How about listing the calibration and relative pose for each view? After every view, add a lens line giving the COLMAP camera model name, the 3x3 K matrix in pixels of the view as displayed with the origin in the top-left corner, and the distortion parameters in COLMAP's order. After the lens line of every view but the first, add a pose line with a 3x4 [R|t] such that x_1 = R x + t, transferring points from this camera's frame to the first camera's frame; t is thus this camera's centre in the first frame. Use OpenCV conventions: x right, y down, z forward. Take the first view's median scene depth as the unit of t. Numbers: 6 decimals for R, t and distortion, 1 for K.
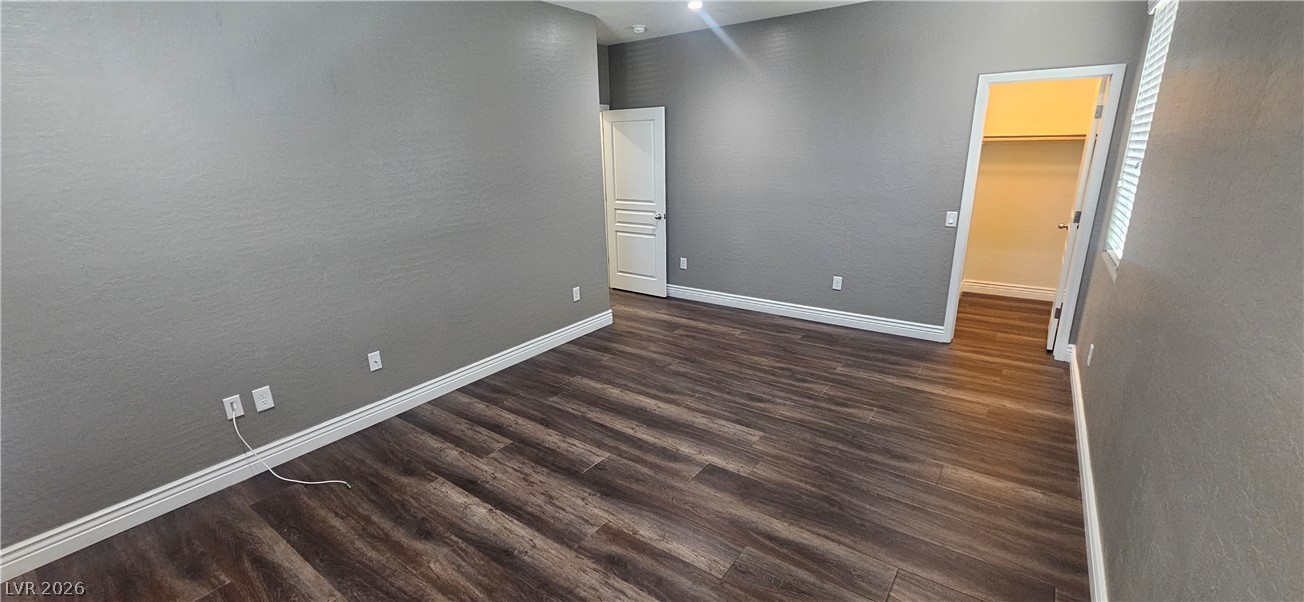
lens RADIAL K [[534.7, 0, 654.8], [0, 534.7, 305.2], [0, 0, 1]] dist [0.000509, -0.000253]
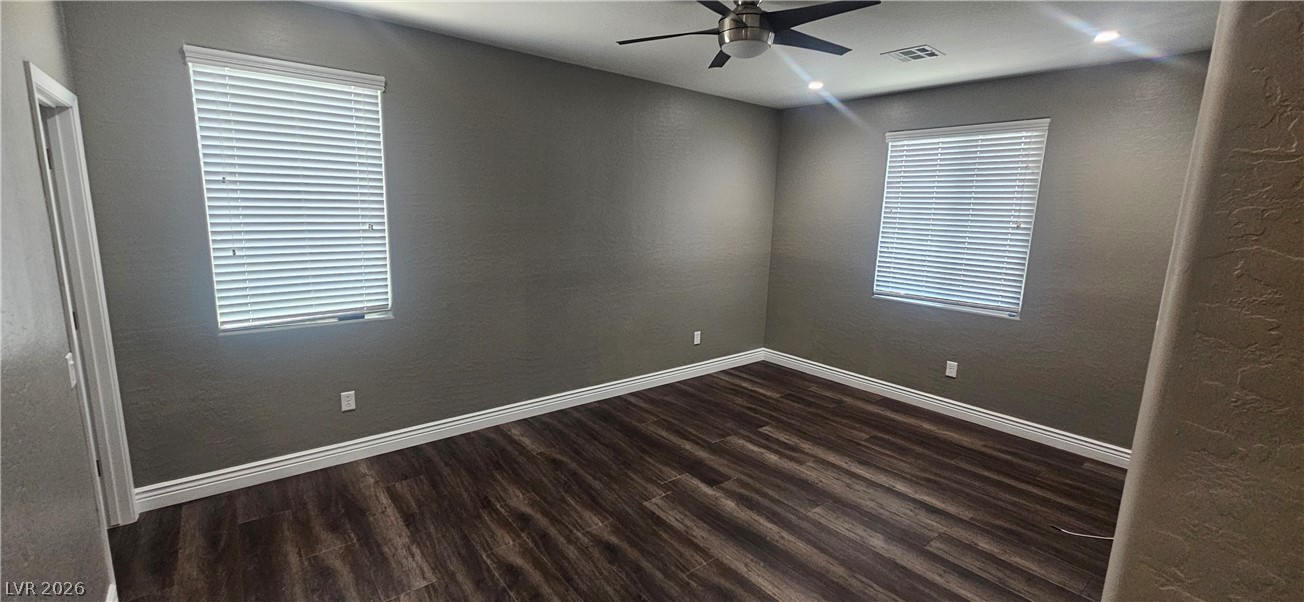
lens RADIAL K [[534.7, 0, 654.3], [0, 534.7, 303.2], [0, 0, 1]] dist [0.000509, -0.000253]
pose [[-0.965215, -0.052547, 0.256124, -0.043497], [0.066880, 0.897385, 0.436150, -0.508026], [-0.252760, 0.438108, -0.862655, 1.679729]]
